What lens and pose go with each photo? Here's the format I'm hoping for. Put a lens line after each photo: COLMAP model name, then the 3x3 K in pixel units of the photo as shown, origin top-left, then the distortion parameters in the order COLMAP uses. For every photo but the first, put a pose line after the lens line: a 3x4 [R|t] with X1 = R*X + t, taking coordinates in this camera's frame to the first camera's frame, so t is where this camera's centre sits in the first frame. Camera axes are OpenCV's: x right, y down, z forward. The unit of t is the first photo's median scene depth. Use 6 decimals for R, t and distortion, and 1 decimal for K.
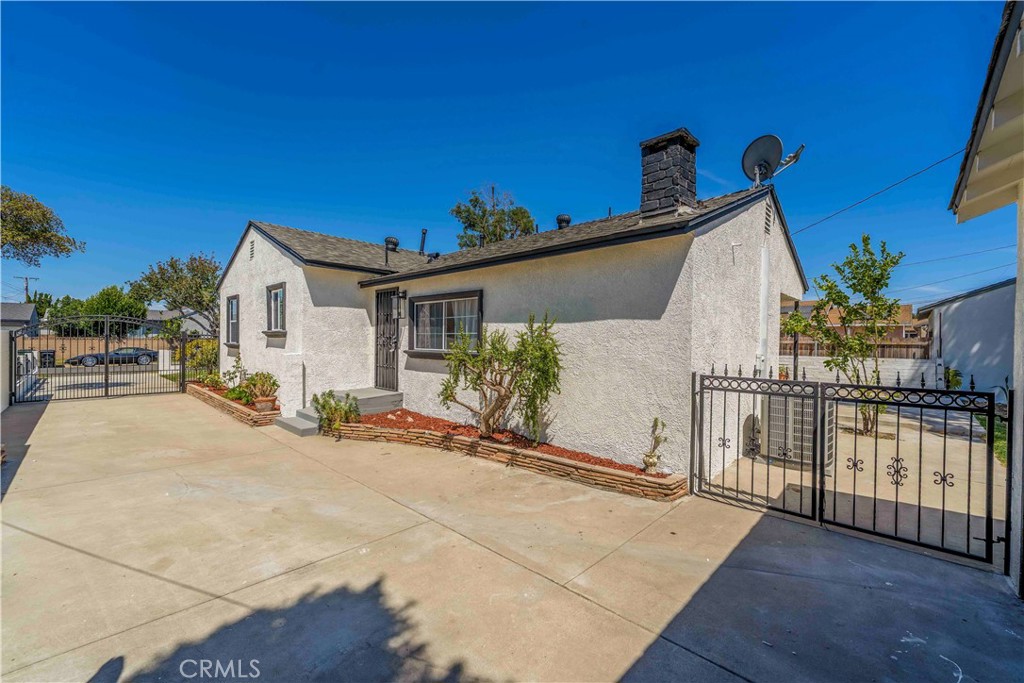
lens RADIAL K [[417.5, 0, 512.0], [0, 417.5, 341.5], [0, 0, 1]] dist [0.000694, -0.000268]
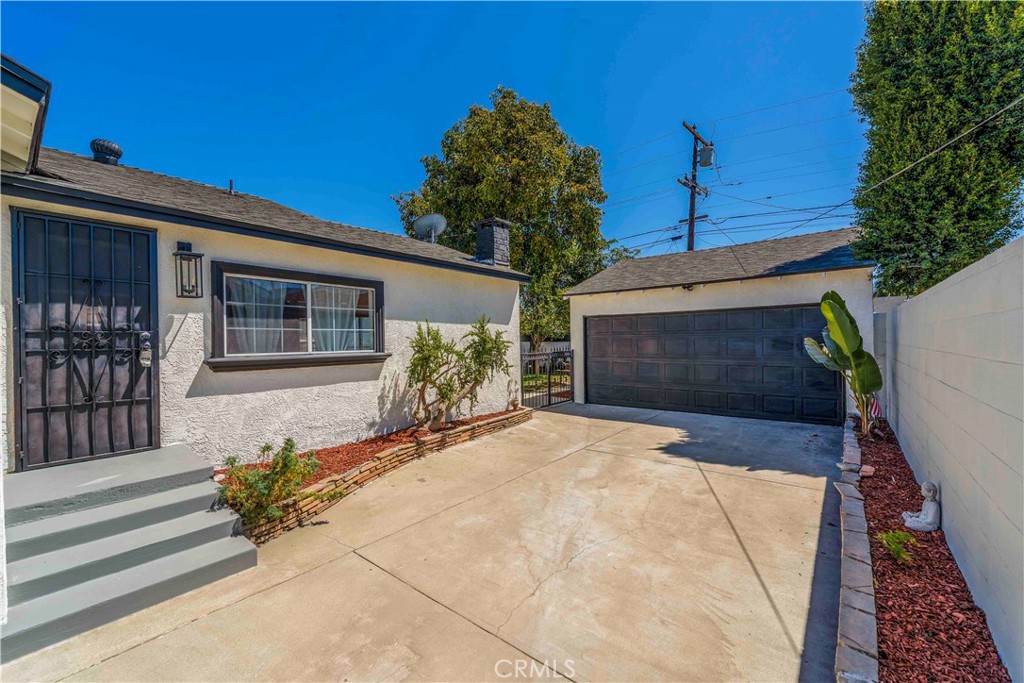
lens RADIAL K [[417.5, 0, 512.0], [0, 417.5, 341.5], [0, 0, 1]] dist [0.000694, -0.000268]
pose [[-0.099605, -0.009703, 0.994980, -1.151155], [0.015869, 0.999810, 0.011339, -0.002251], [-0.994900, 0.016919, -0.099432, 0.938544]]
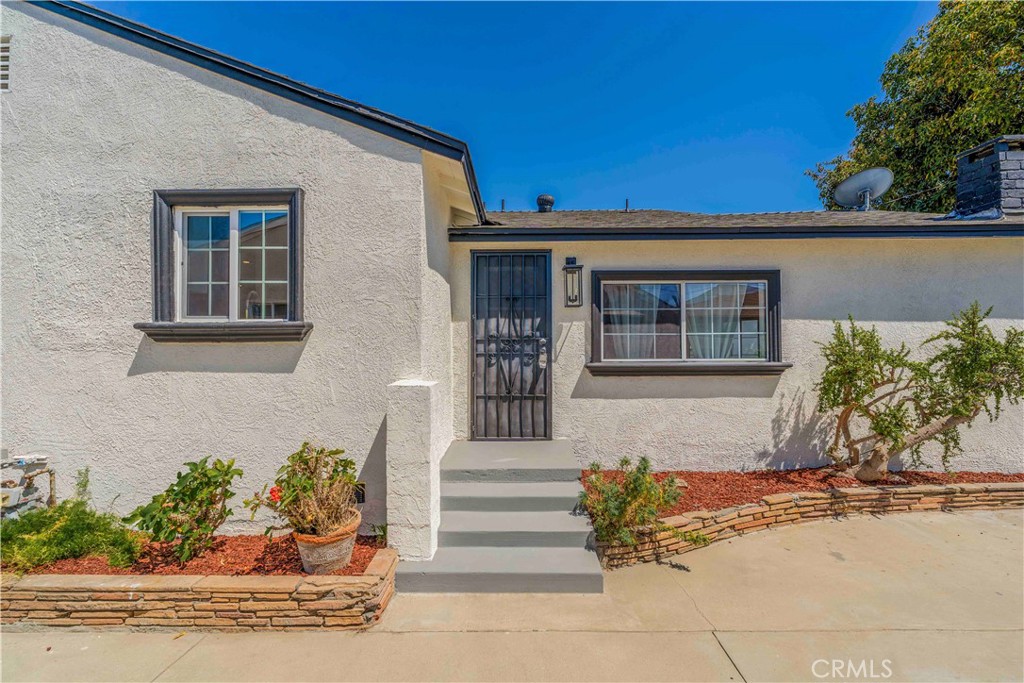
lens RADIAL K [[413.8, 0, 510.2], [0, 413.8, 344.1], [0, 0, 1]] dist [-0.002716, -0.000345]
pose [[0.725590, -0.000082, 0.688127, -1.002173], [0.013890, 0.999798, -0.014528, 0.001631], [-0.687987, 0.020100, 0.725444, 0.935576]]
